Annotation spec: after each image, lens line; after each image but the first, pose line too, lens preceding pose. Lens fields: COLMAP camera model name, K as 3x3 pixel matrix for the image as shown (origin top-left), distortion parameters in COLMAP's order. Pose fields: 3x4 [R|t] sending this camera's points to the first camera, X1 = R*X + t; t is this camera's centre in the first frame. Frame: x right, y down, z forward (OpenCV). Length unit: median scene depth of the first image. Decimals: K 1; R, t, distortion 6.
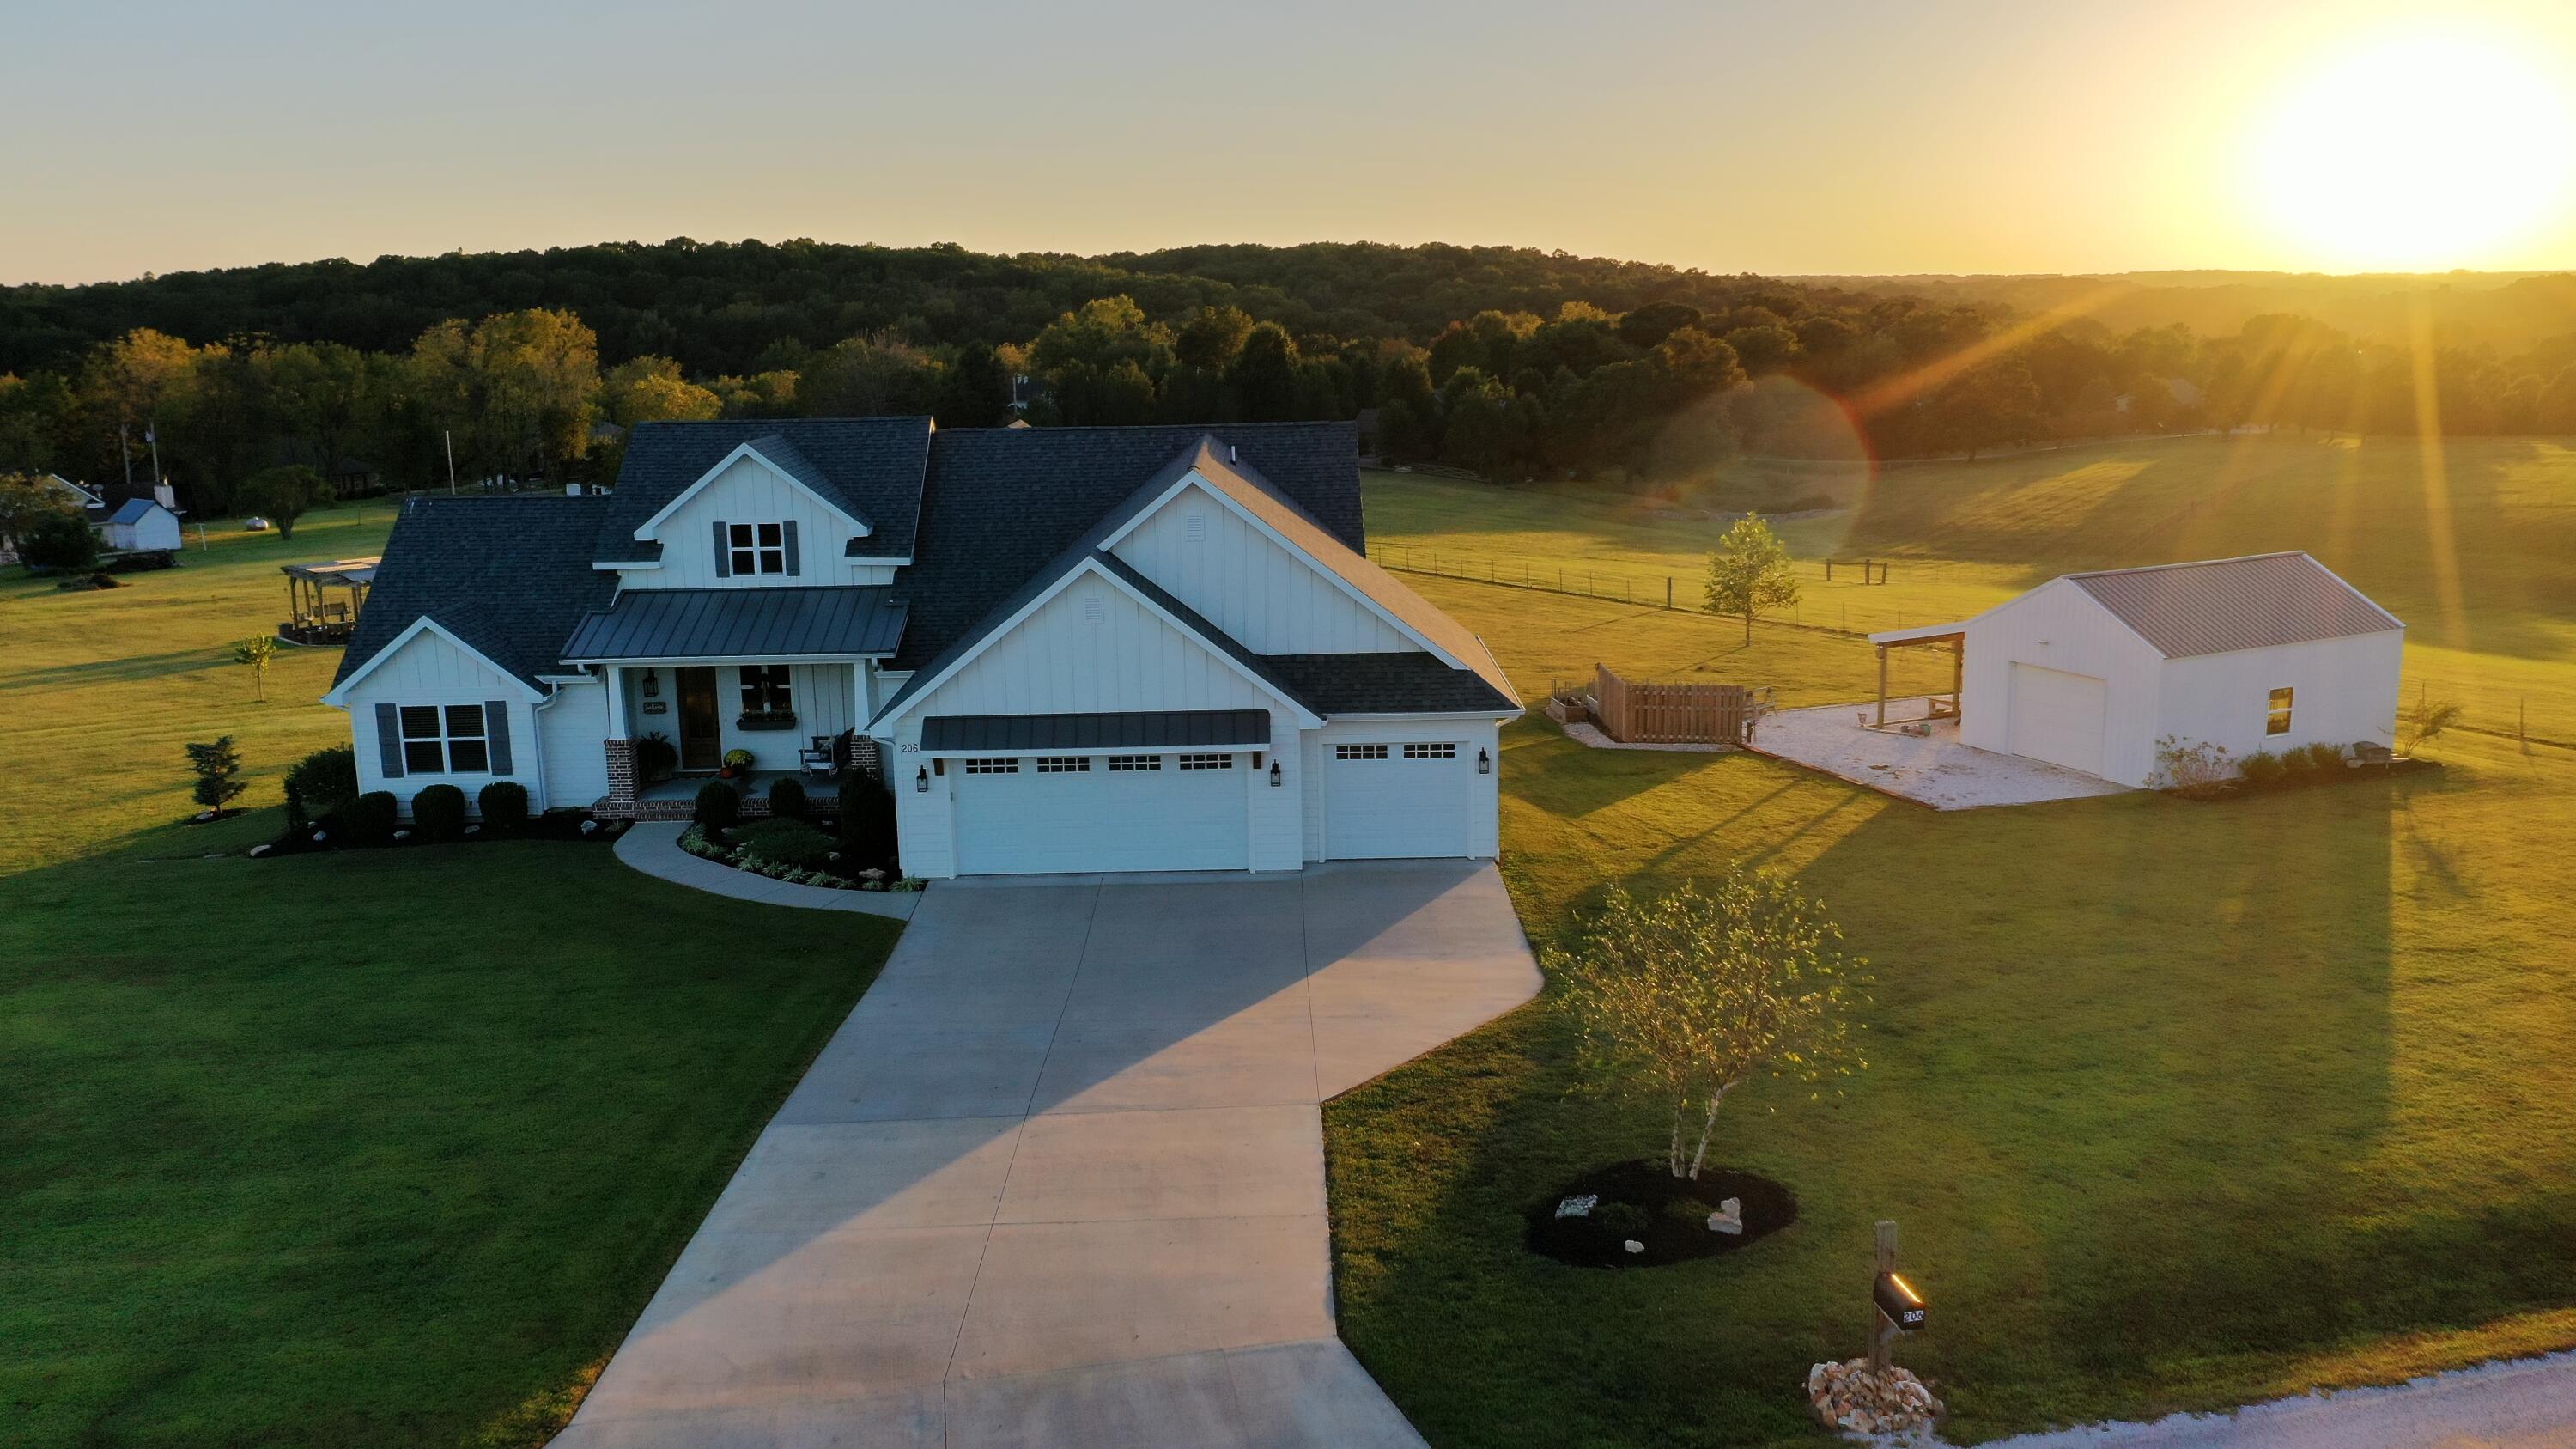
lens RADIAL K [[2030.6, 0, 1295.9], [0, 2030.6, 720.6], [0, 0, 1]] dist [-0.001603, 0.000584]
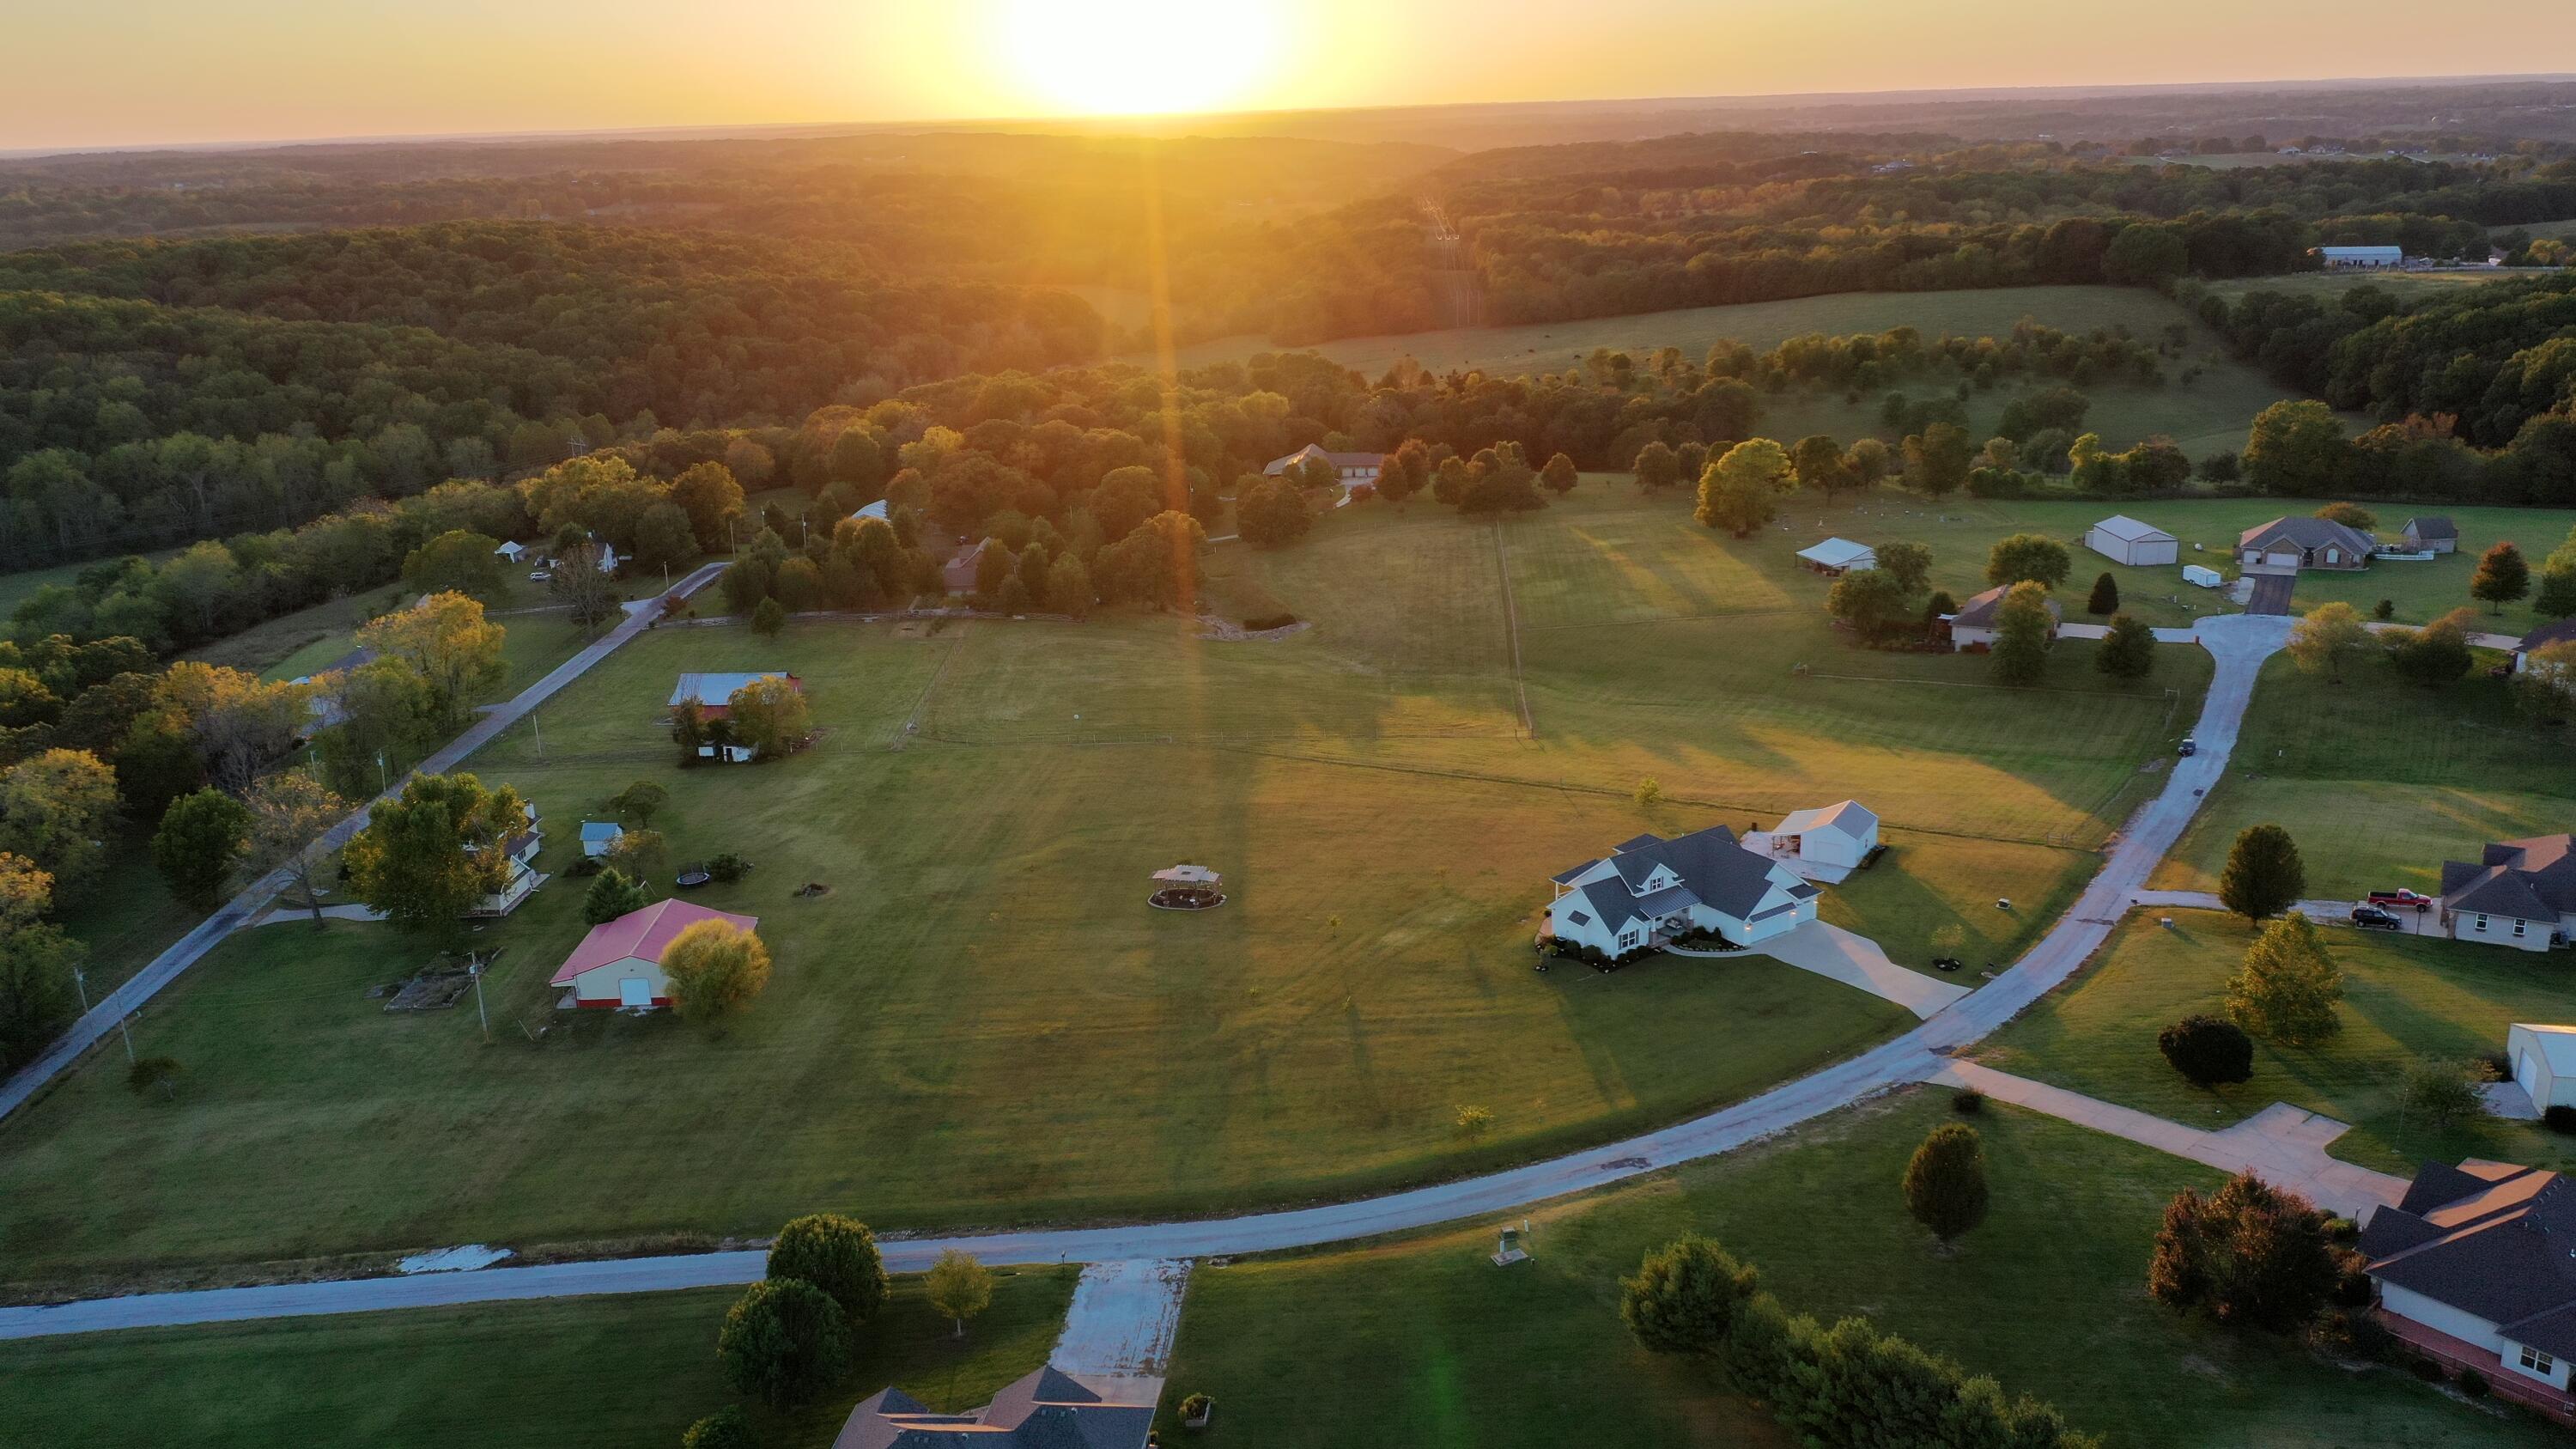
lens RADIAL K [[2030.6, 0, 1285.4], [0, 2030.6, 730.0], [0, 0, 1]] dist [-0.001603, 0.000584]
pose [[0.838805, -0.170022, 0.517203, -3.446304], [0.127104, 0.984890, 0.117628, -1.125947], [-0.529387, -0.032928, 0.847741, -2.558225]]
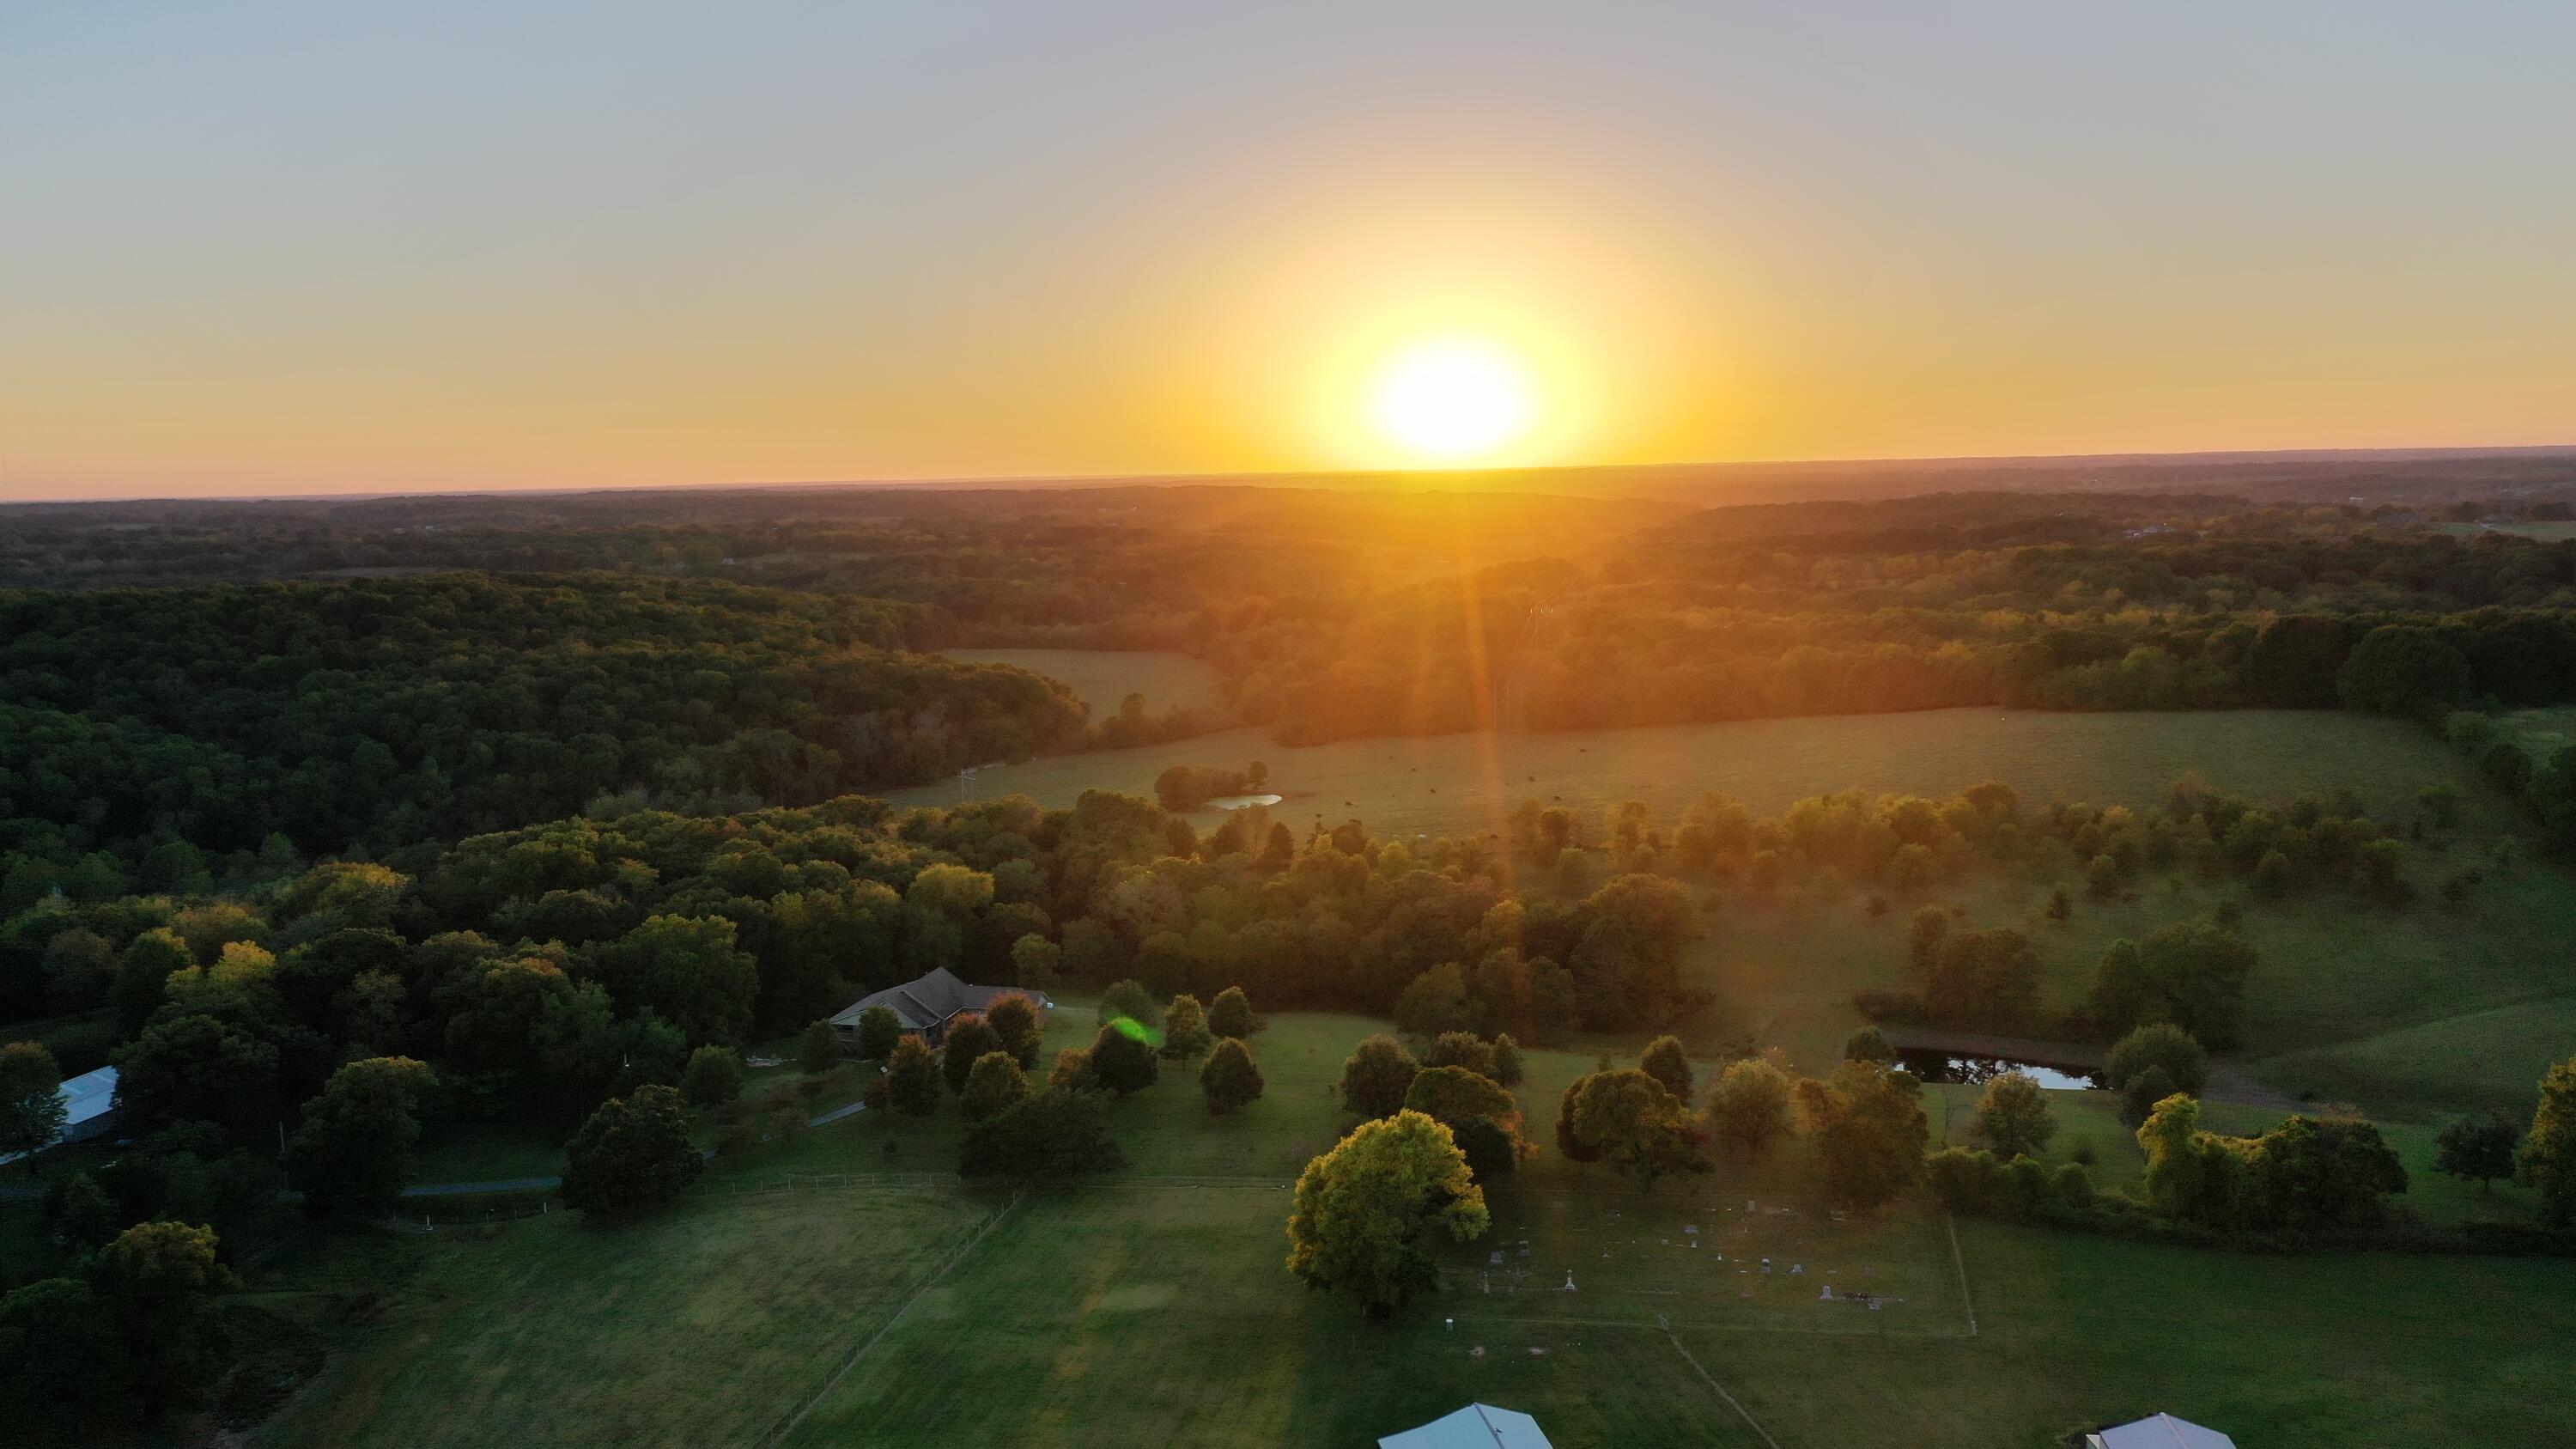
lens RADIAL K [[2030.6, 0, 1290.8], [0, 2030.6, 713.7], [0, 0, 1]] dist [-0.001603, 0.000584]
pose [[0.908808, -0.056608, 0.413356, 1.615754], [0.094573, 0.992914, -0.071951, -1.665231], [-0.406354, 0.104482, 0.907722, 0.347385]]
